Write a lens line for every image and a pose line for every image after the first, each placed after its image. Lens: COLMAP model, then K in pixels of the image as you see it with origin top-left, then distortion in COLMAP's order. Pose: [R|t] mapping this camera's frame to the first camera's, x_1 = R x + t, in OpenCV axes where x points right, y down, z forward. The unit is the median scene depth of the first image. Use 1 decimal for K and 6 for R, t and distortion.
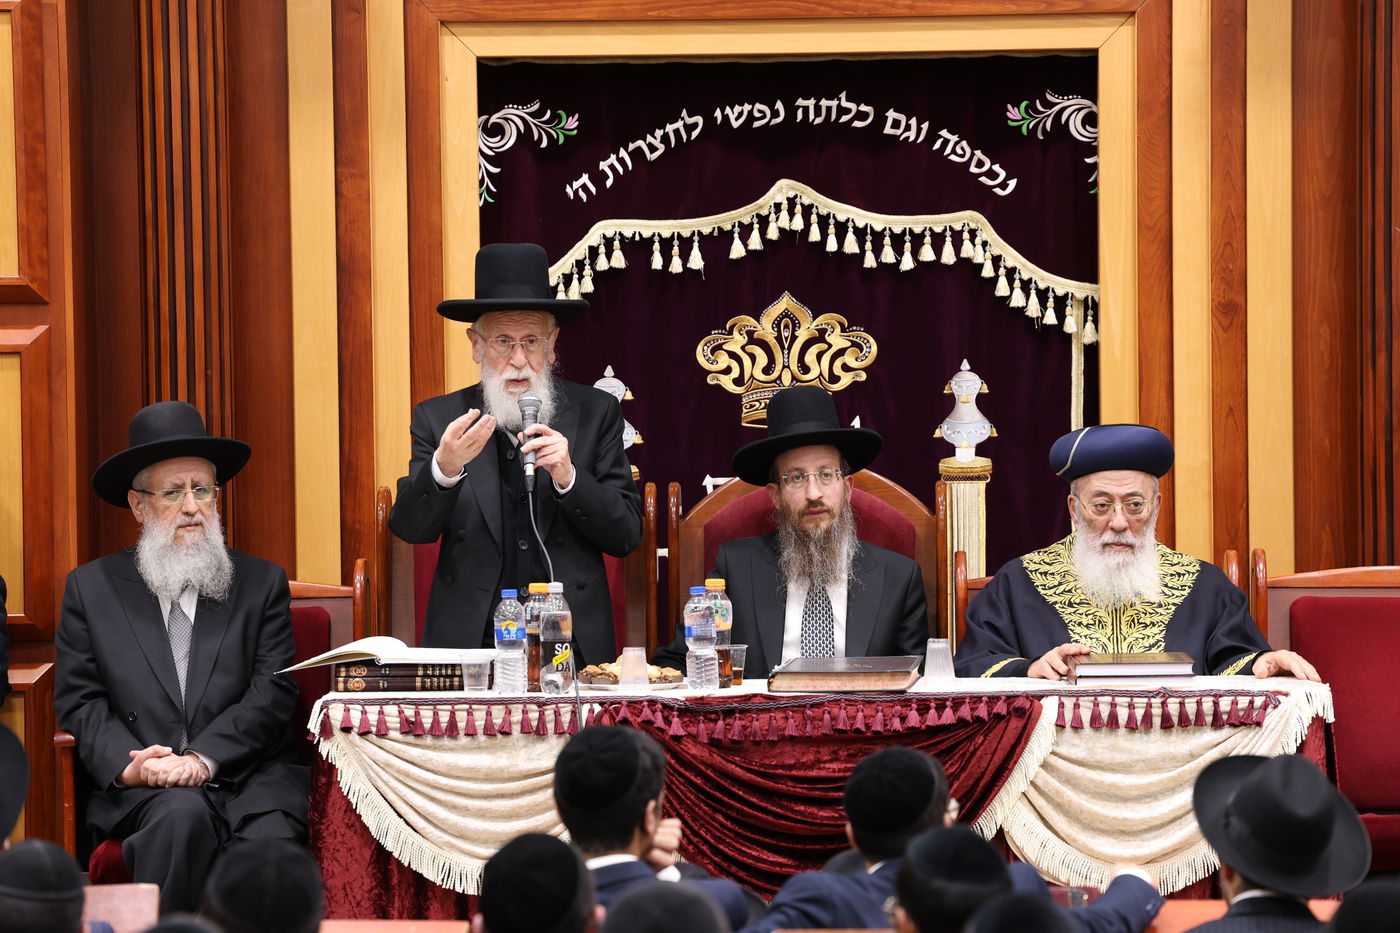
lens RADIAL K [[6125.0, 0, 702.3], [0, 6125.0, 465.5], [0, 0, 1]] dist [0.736038, 15.386403]
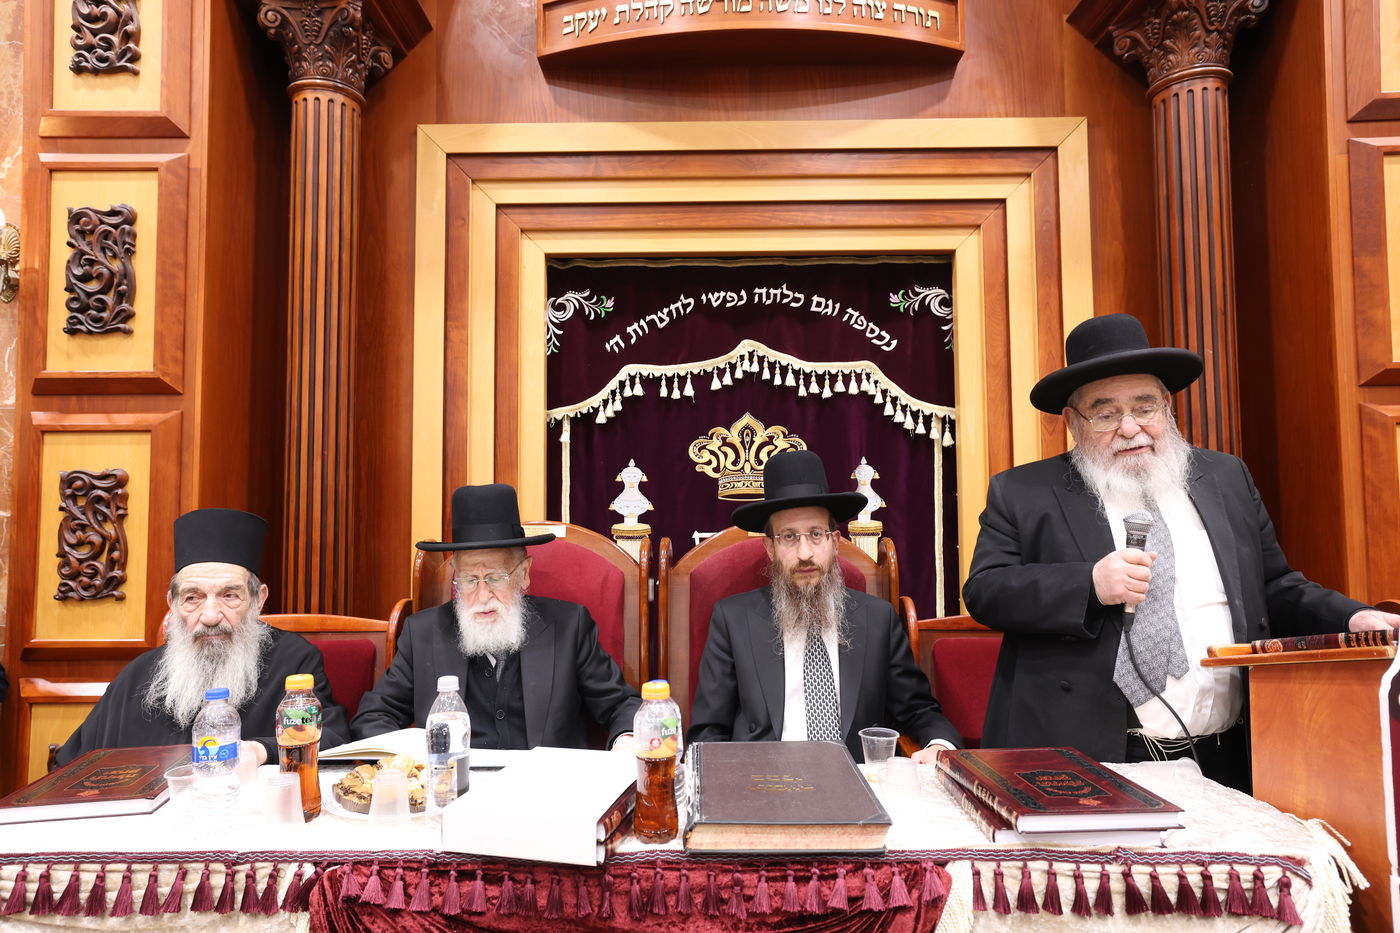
lens RADIAL K [[867.7, 0, 677.8], [0, 867.7, 459.7], [0, 0, 1]] dist [-0.017810, 0.046384]
pose [[0.999544, 0.005052, -0.029779, 0.002742], [-0.007350, 0.996960, -0.077569, 0.000646], [0.029296, 0.077752, 0.996542, 0.784309]]
